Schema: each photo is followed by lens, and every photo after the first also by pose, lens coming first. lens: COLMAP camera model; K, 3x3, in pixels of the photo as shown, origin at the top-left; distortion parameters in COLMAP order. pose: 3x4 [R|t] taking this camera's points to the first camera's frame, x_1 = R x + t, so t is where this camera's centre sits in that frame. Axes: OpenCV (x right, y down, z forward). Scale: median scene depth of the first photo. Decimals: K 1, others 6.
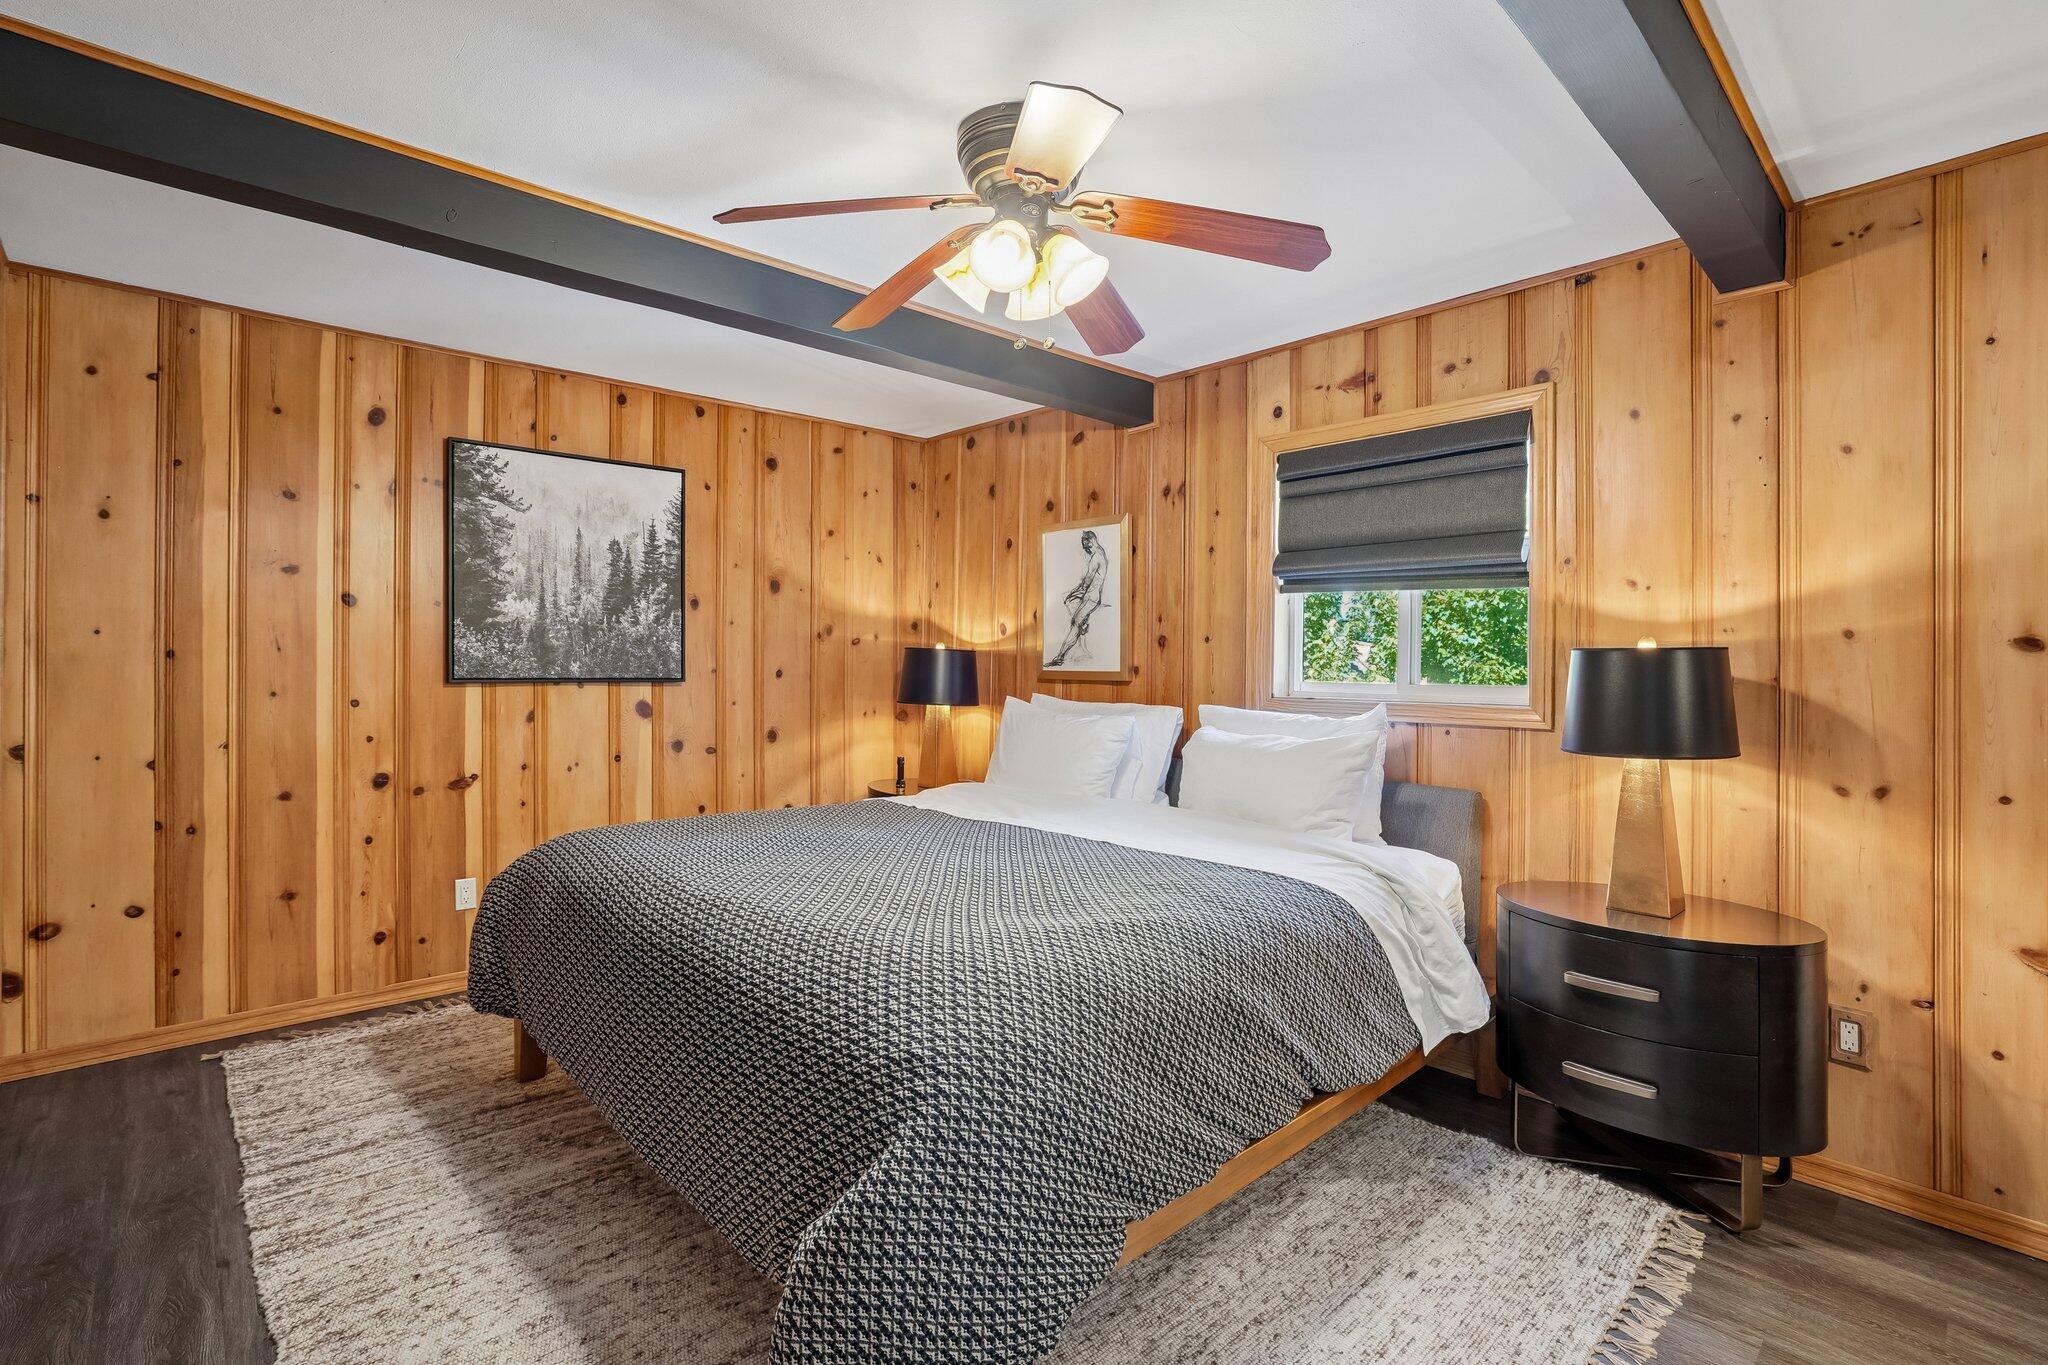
lens RADIAL K [[959.1, 0, 1030.1], [0, 959.1, 678.5], [0, 0, 1]] dist [-0.039263, 0.007026]
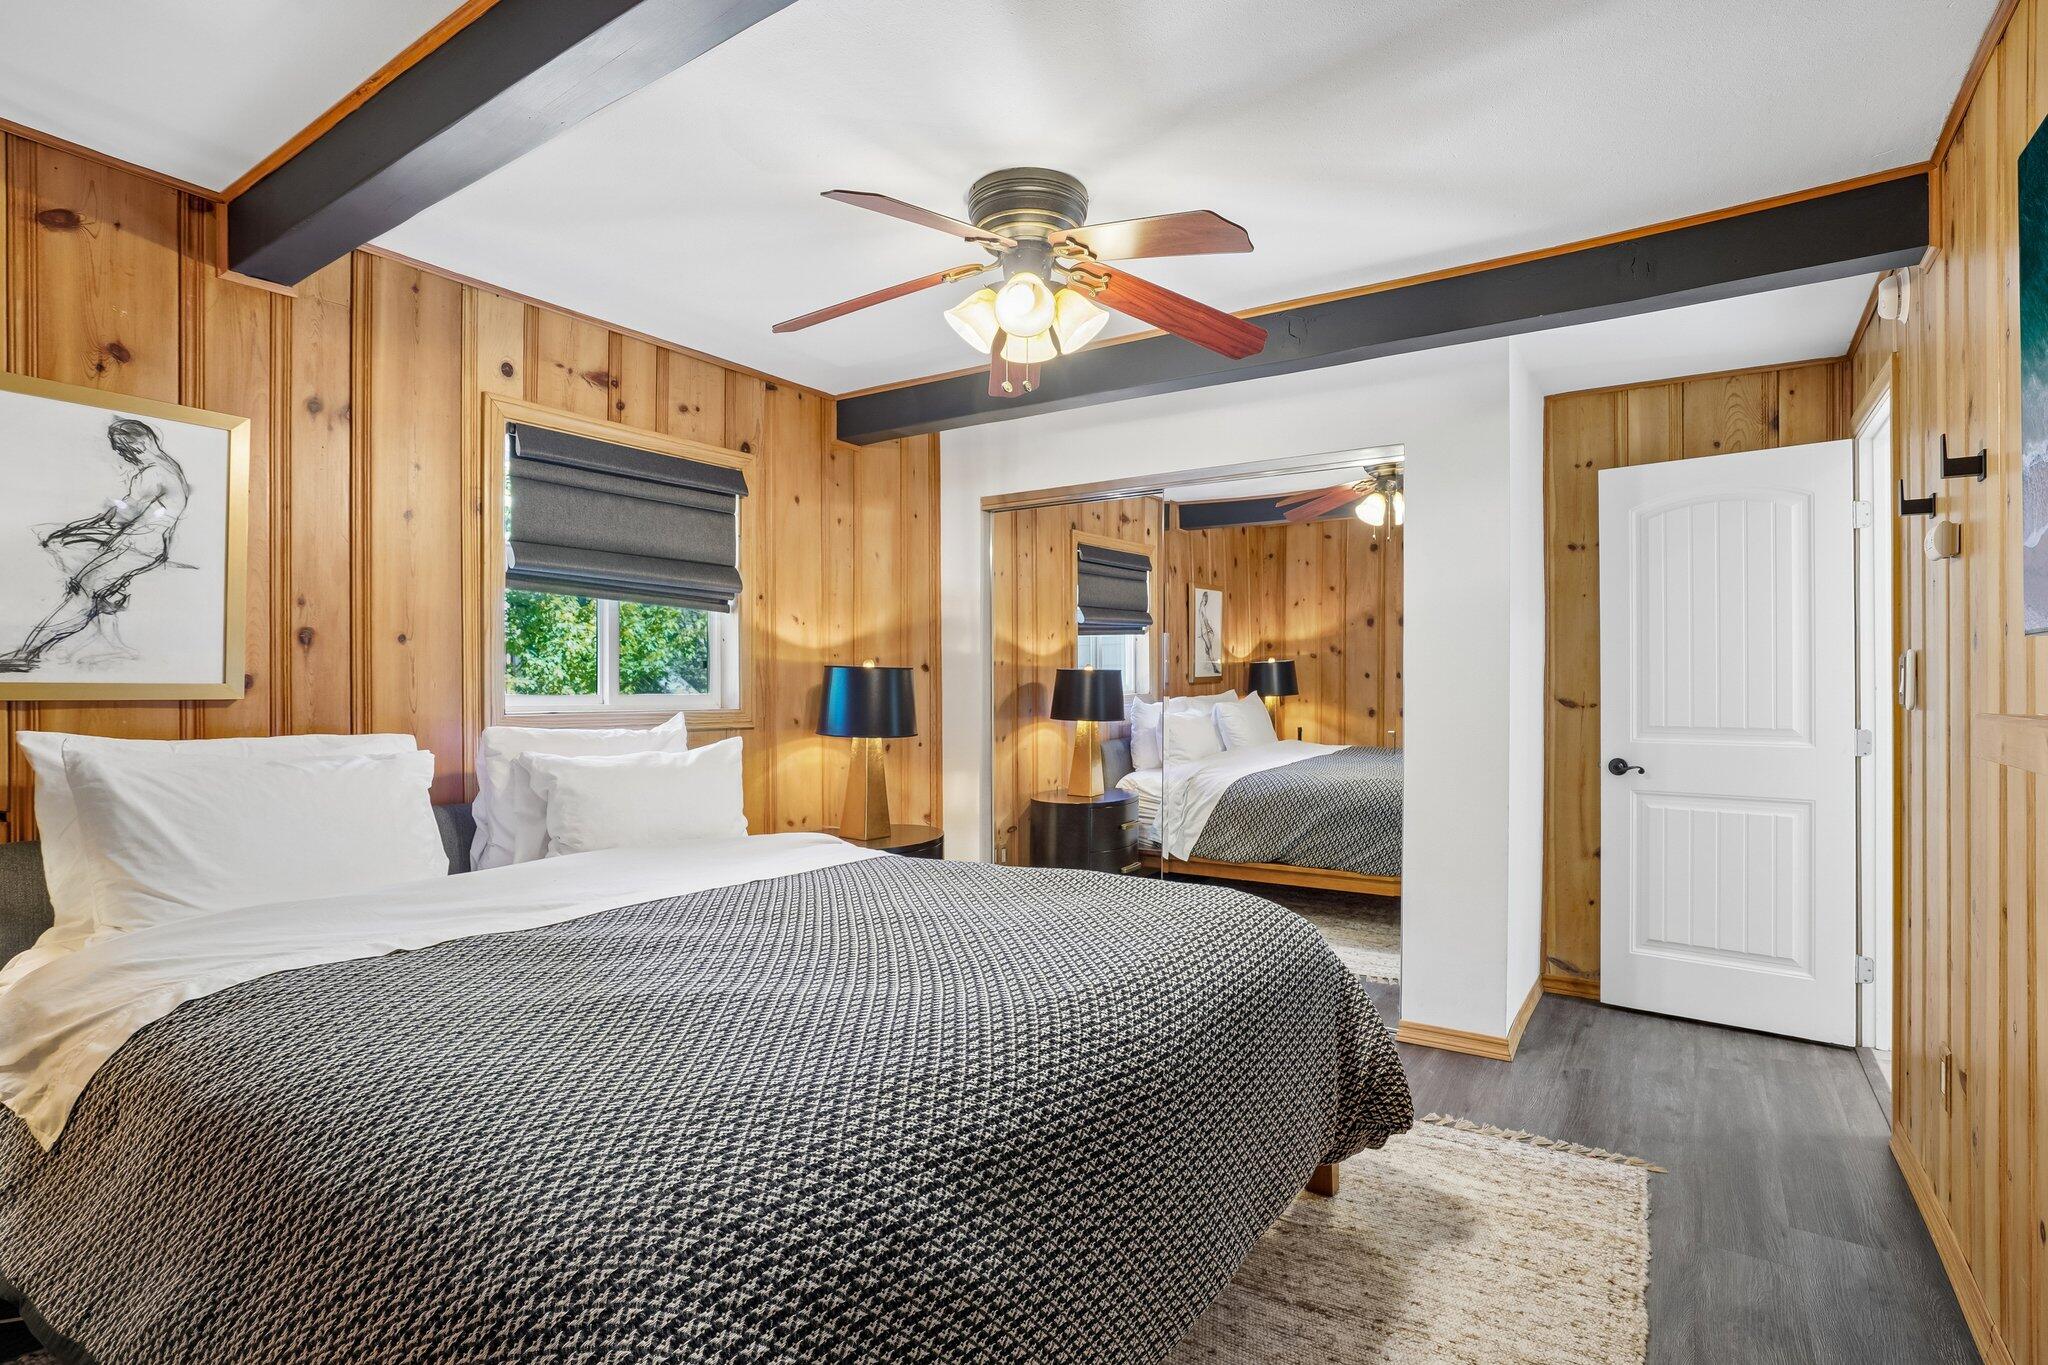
lens RADIAL K [[1007.9, 0, 1026.8], [0, 1007.9, 677.3], [0, 0, 1]] dist [-0.028111, 0.001356]
pose [[-0.216233, 0.001085, 0.976341, -0.613648], [0.007609, 0.999971, 0.000574, -0.008037], [-0.976312, 0.007553, -0.216235, 0.671153]]
